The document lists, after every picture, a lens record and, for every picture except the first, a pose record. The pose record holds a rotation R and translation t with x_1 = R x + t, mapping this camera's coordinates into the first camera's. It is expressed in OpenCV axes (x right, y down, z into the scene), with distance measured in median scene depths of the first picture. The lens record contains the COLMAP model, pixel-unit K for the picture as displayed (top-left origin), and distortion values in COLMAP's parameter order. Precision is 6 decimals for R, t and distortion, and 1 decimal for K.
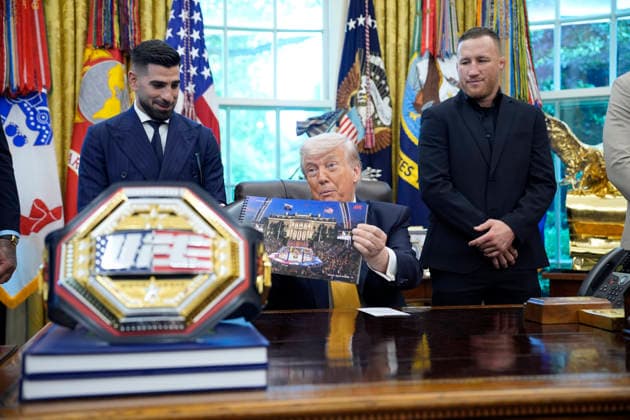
lens RADIAL K [[790.3, 0, 311.8], [0, 790.3, 211.7], [0, 0, 1]] dist [0.109505, 0.020966]
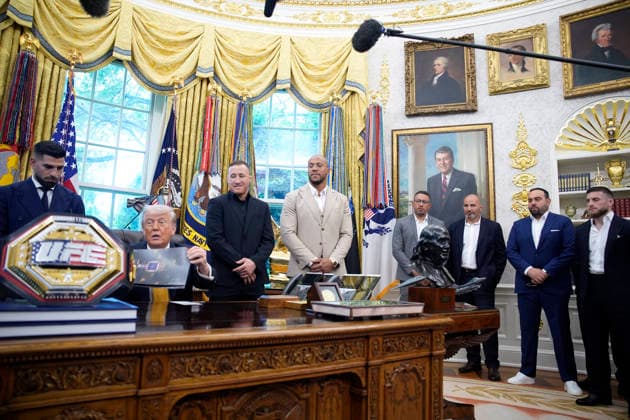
lens RADIAL K [[430.7, 0, 315.7], [0, 430.7, 208.8], [0, 0, 1]] dist [-0.120084, 0.089561]
pose [[0.903910, 0.094457, 0.417163, -0.030081], [-0.040679, 0.989875, -0.135991, 0.016150], [-0.425784, 0.105954, 0.898600, -0.011482]]
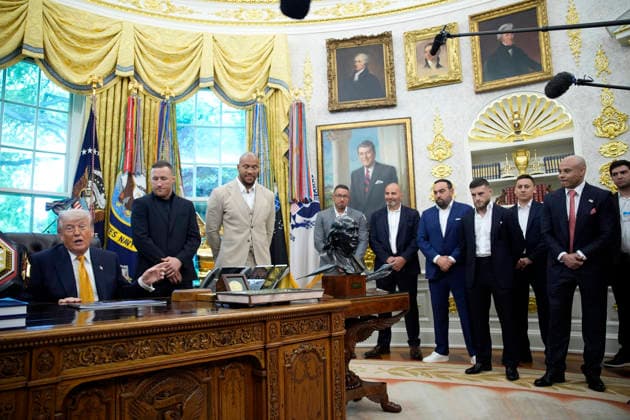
lens RADIAL K [[430.4, 0, 308.1], [0, 430.4, 215.4], [0, 0, 1]] dist [-0.116657, 0.082172]
pose [[0.852332, 0.050557, 0.520551, -0.003331], [0.011324, 0.993300, -0.115012, 0.022048], [-0.522878, 0.103923, 0.846049, -0.049878]]
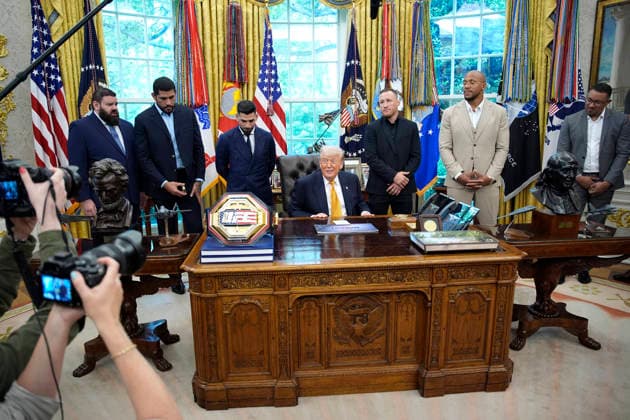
lens RADIAL K [[430.4, 0, 308.1], [0, 430.4, 215.4], [0, 0, 1]] dist [-0.116657, 0.082172]
pose [[0.994525, 0.014860, -0.103436, 0.071329], [0.006999, 0.978143, 0.207815, -0.086944], [0.104264, -0.207401, 0.972684, -0.173620]]
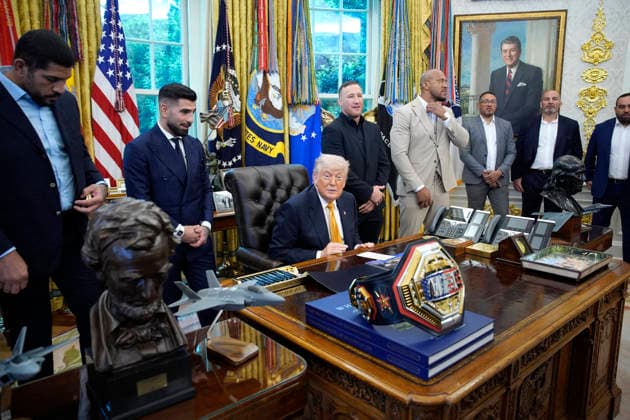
lens RADIAL K [[455.4, 0, 315.2], [0, 455.4, 205.9], [0, 0, 1]] dist [-0.099182, 0.081292]
pose [[0.864534, -0.077551, 0.496555, -0.275723], [-0.010967, 0.984877, 0.172910, -0.086726], [-0.502455, -0.154932, 0.850608, 0.081983]]
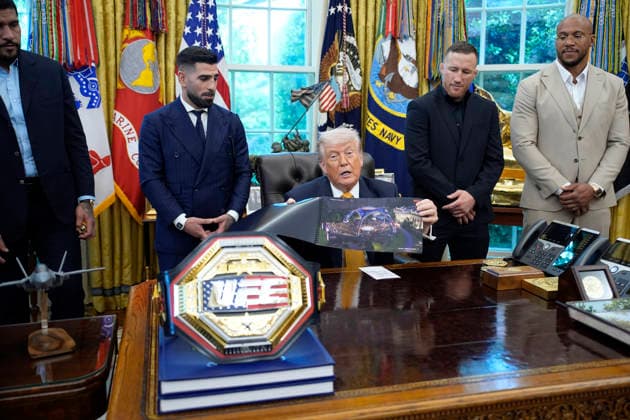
lens RADIAL K [[594.5, 0, 324.3], [0, 594.5, 200.2], [0, 0, 1]] dist [0.014080, 0.031948]
pose [[0.996781, 0.001230, 0.080165, -0.042535], [-0.012206, 0.990554, 0.136578, -0.067943], [-0.079240, -0.137117, 0.987380, 0.009441]]
